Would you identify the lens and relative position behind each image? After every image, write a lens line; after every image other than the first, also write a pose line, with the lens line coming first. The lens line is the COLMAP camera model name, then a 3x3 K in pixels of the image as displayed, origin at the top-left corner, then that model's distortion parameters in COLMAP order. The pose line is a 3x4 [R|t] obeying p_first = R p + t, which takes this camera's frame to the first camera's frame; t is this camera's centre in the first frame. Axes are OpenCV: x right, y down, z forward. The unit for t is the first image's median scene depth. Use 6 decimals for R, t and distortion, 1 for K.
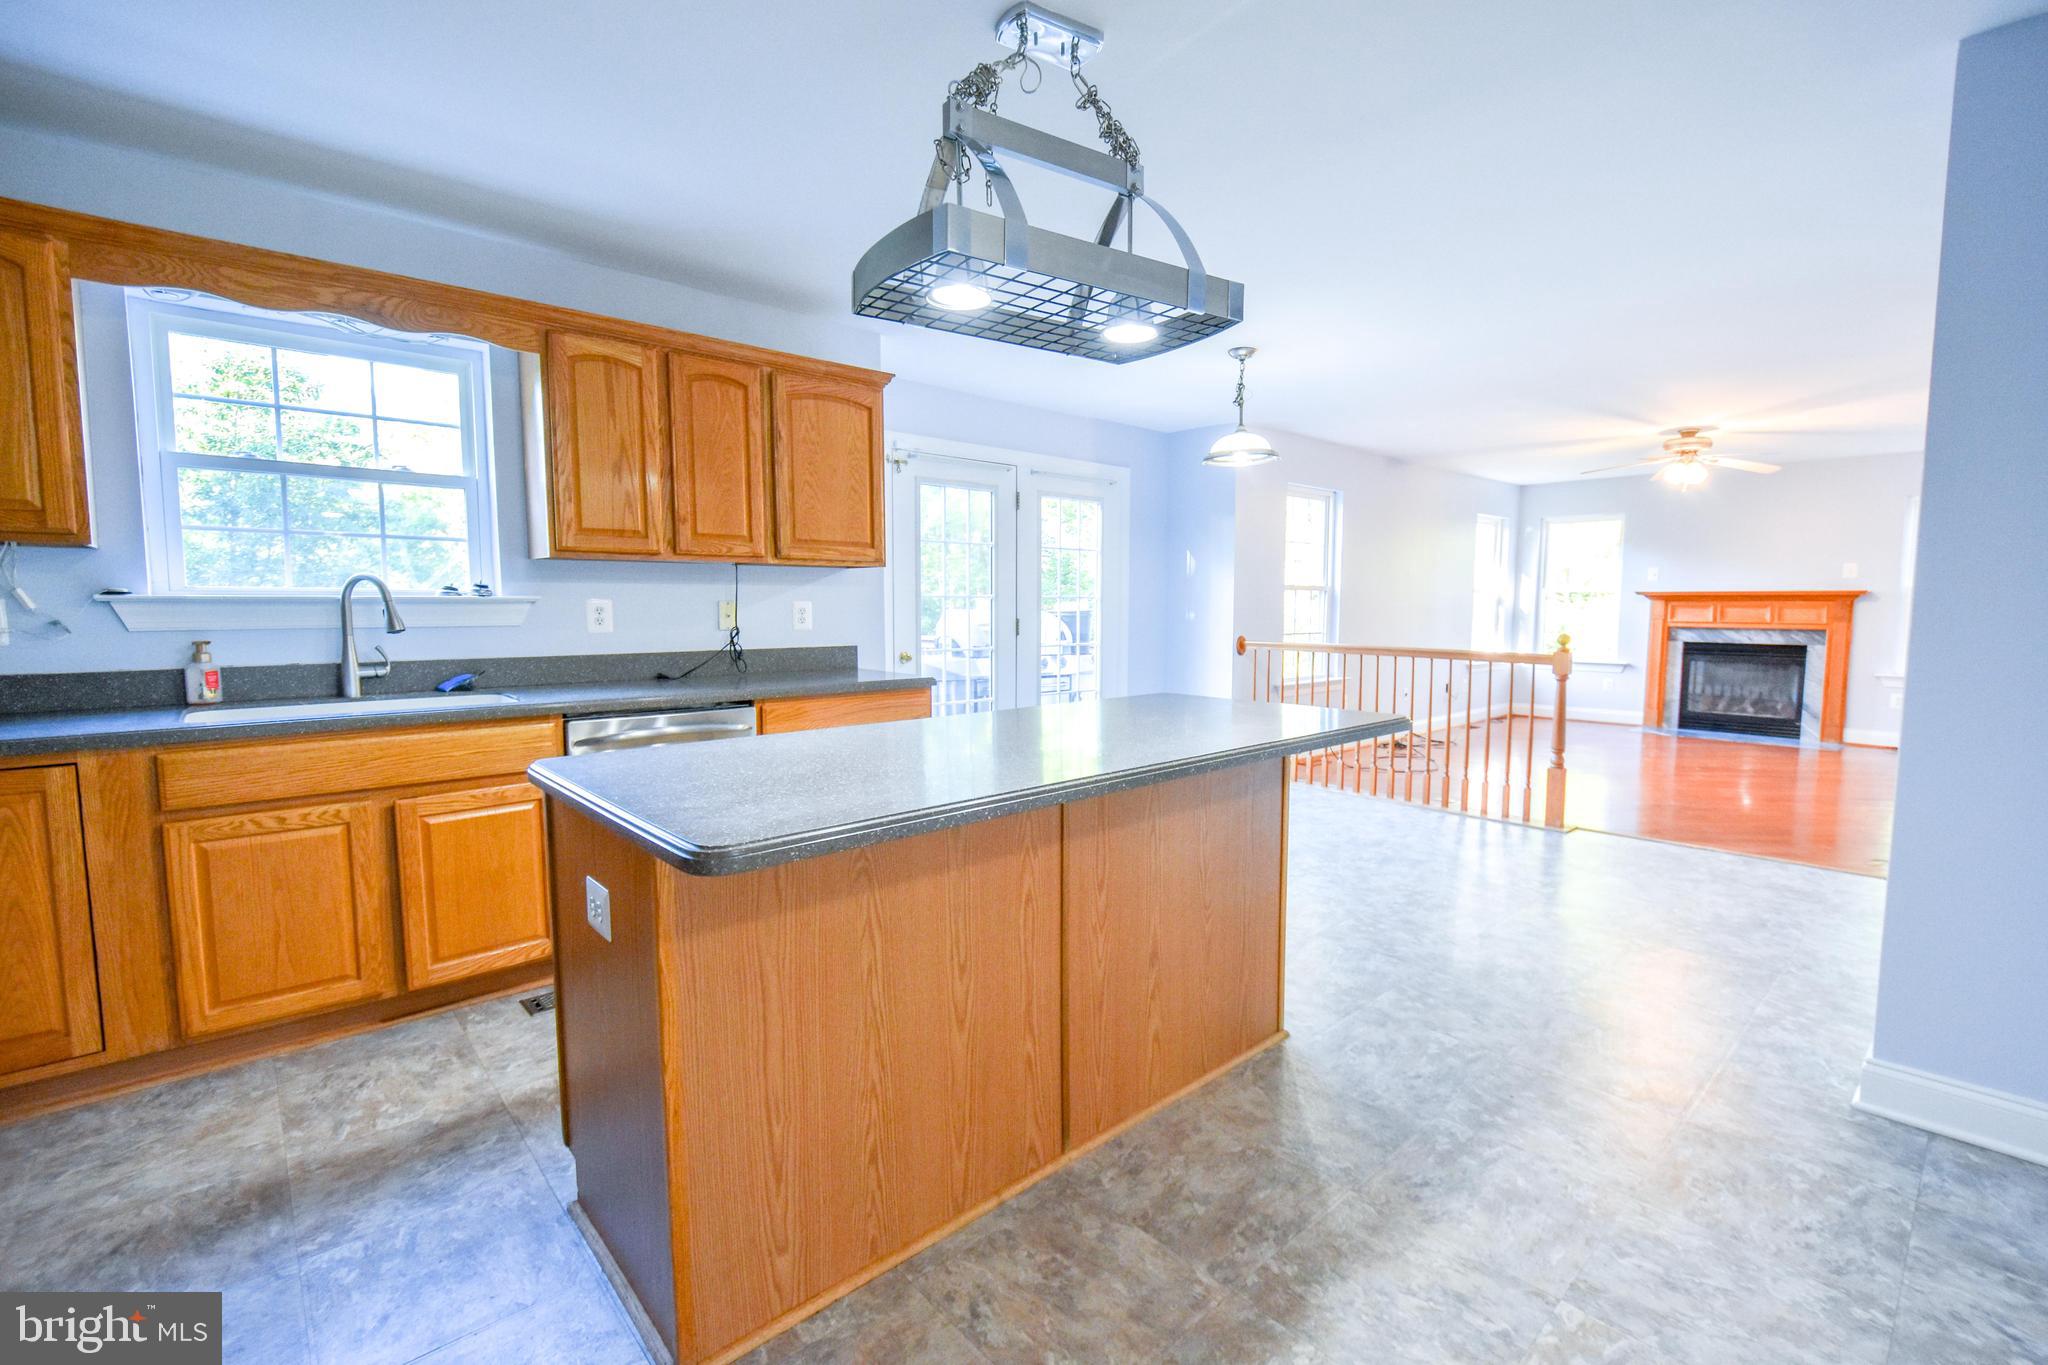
lens RADIAL K [[898.5, 0, 1058.5], [0, 898.5, 679.0], [0, 0, 1]] dist [0.011491, -0.010337]
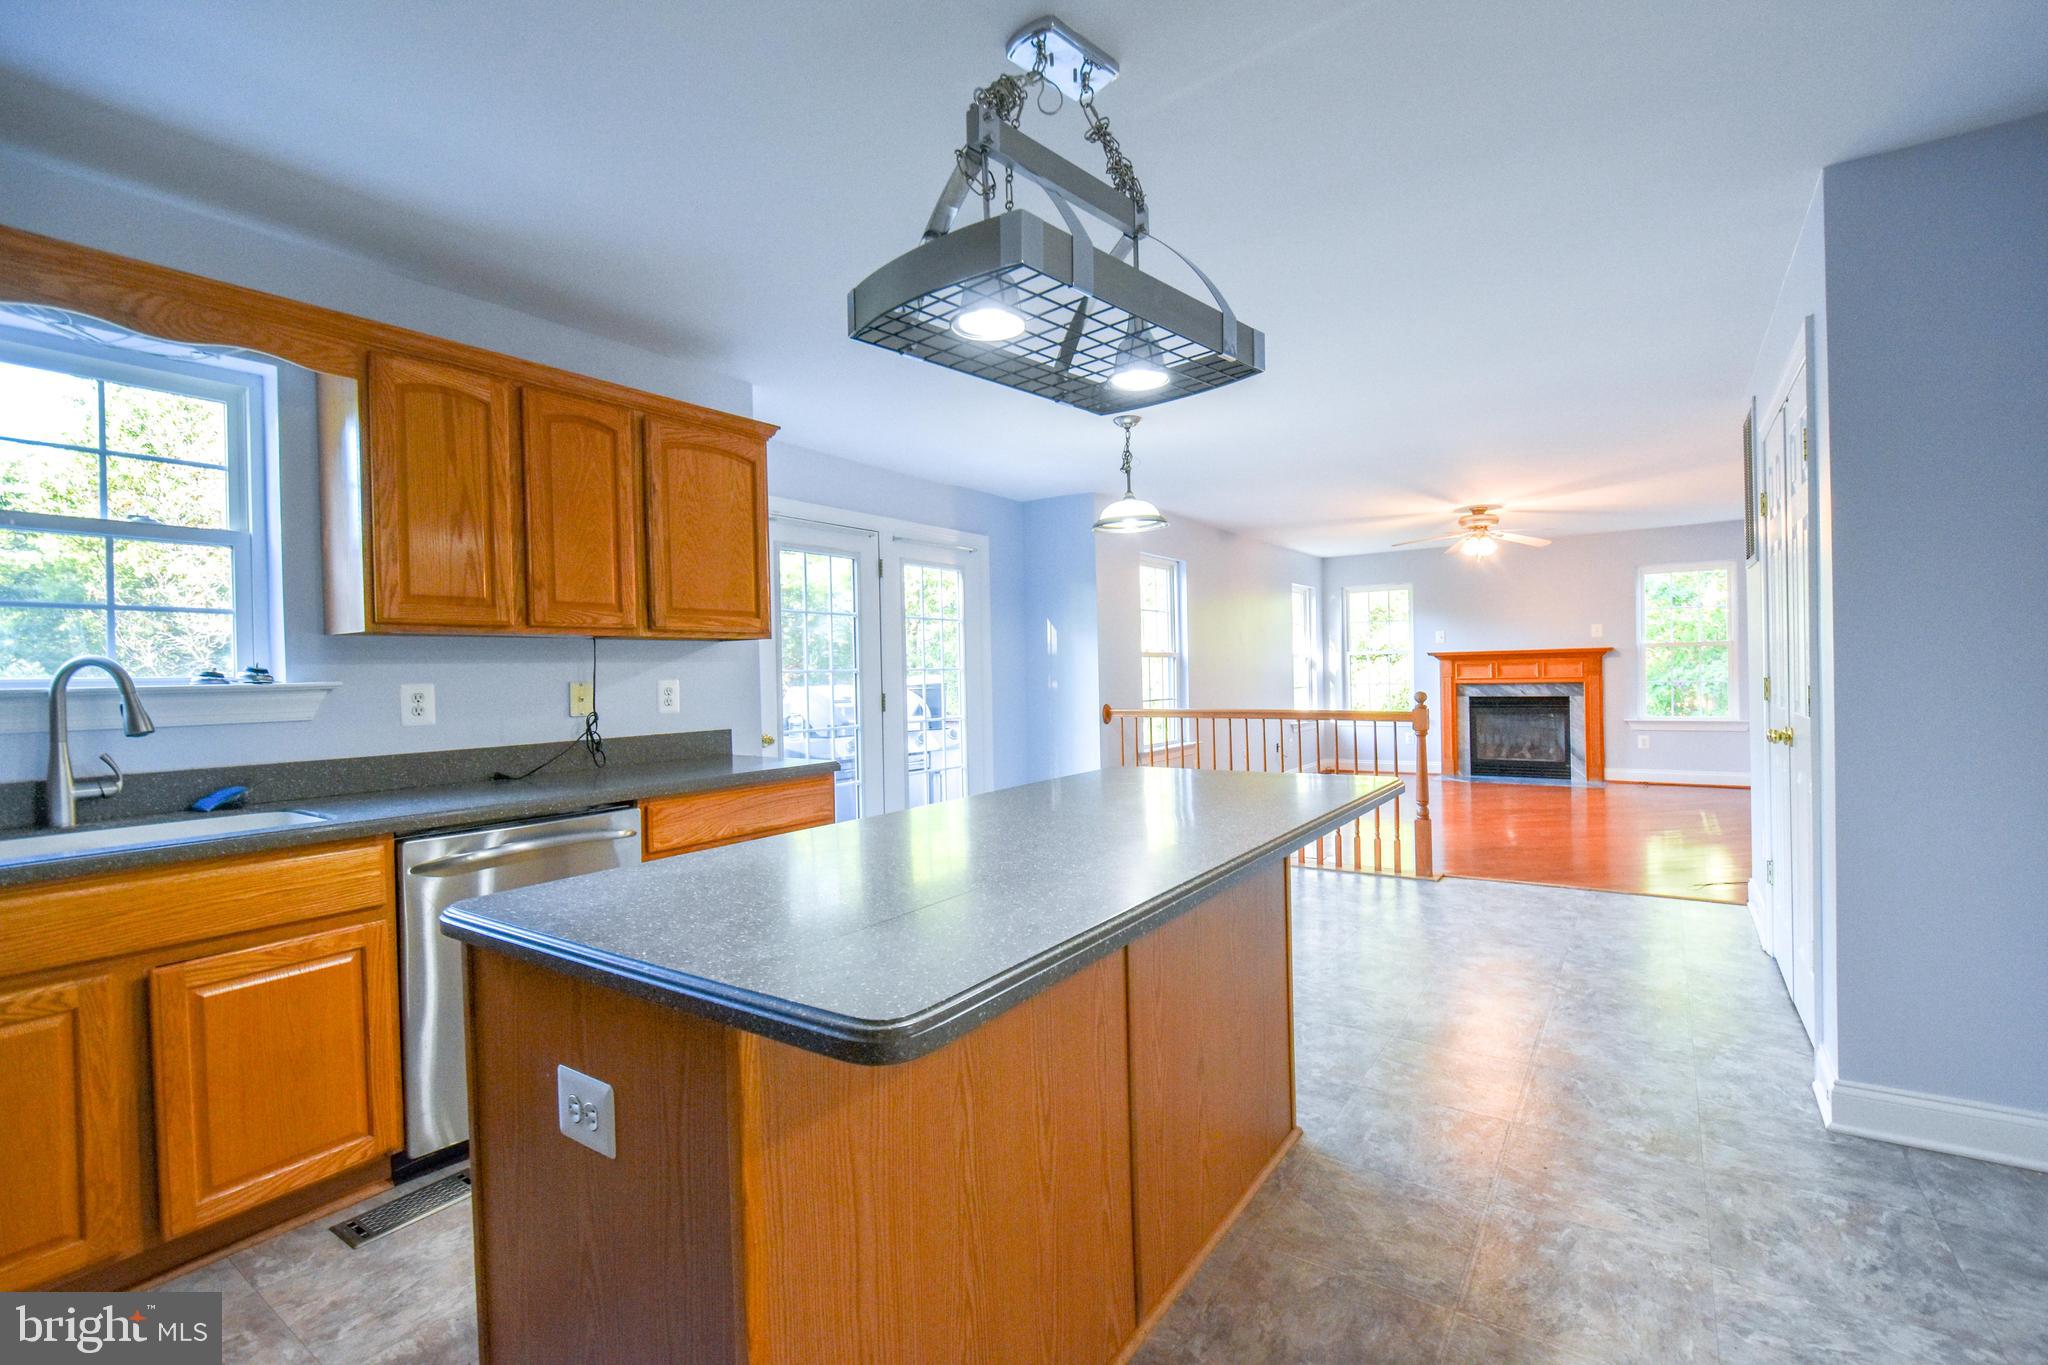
lens RADIAL K [[898.5, 0, 1058.5], [0, 898.5, 679.0], [0, 0, 1]] dist [0.011491, -0.010337]
pose [[0.972533, -0.026633, 0.231237, -0.157953], [0.045065, 0.996180, -0.074797, -0.007861], [-0.228361, 0.083164, 0.970018, 0.101657]]
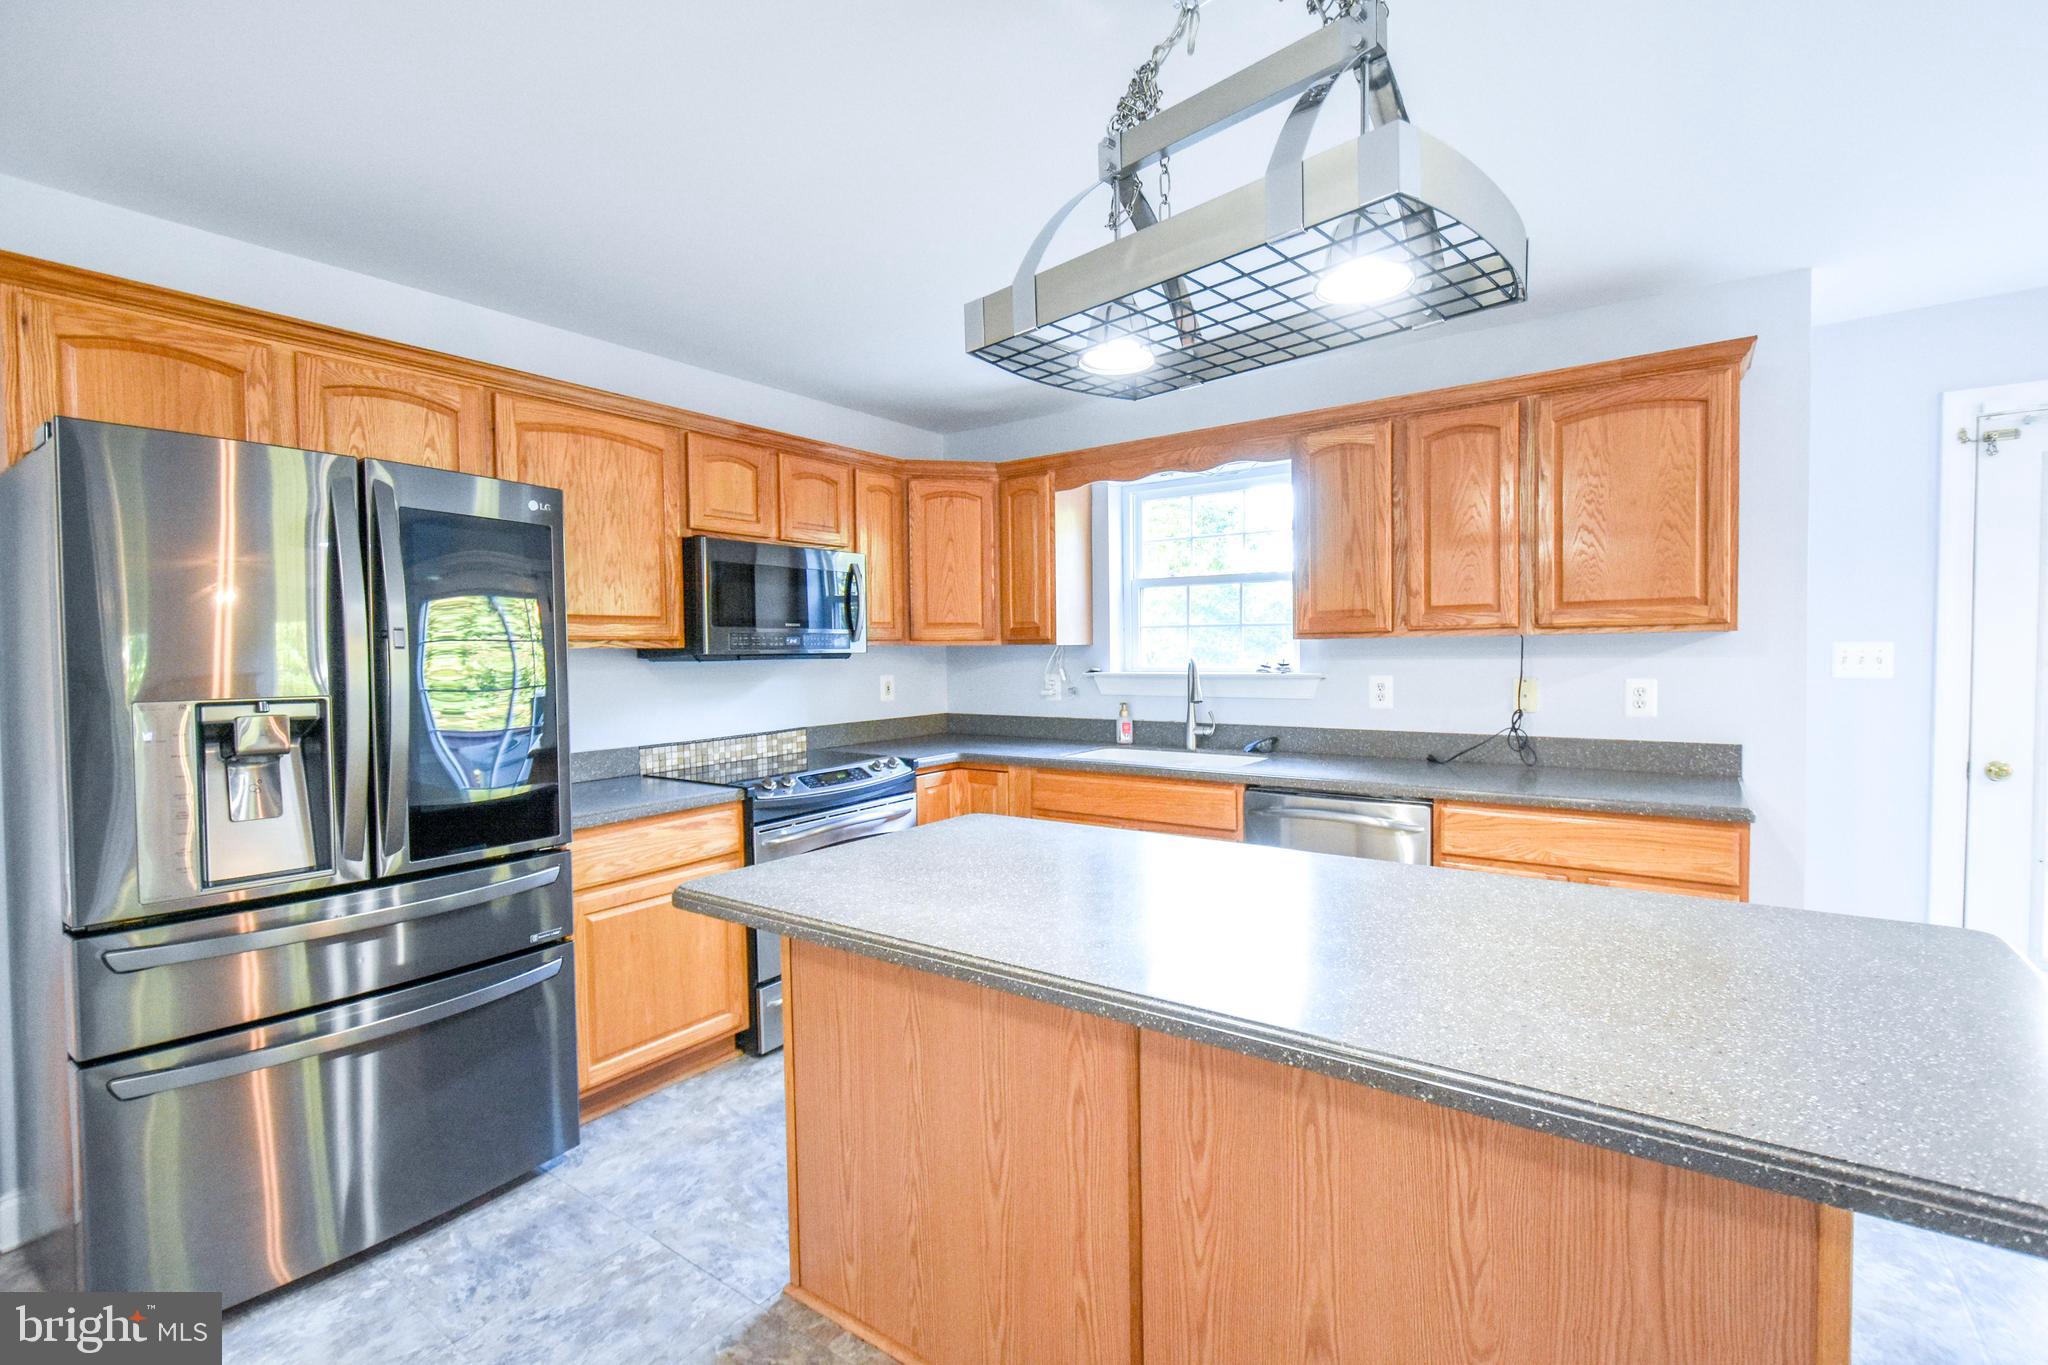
lens RADIAL K [[898.5, 0, 1058.5], [0, 898.5, 679.0], [0, 0, 1]] dist [0.011491, -0.010337]
pose [[0.214725, 0.026534, -0.976314, 0.444721], [-0.070223, 0.997463, 0.011664, -0.079560], [0.974147, 0.066055, 0.216043, 0.482651]]
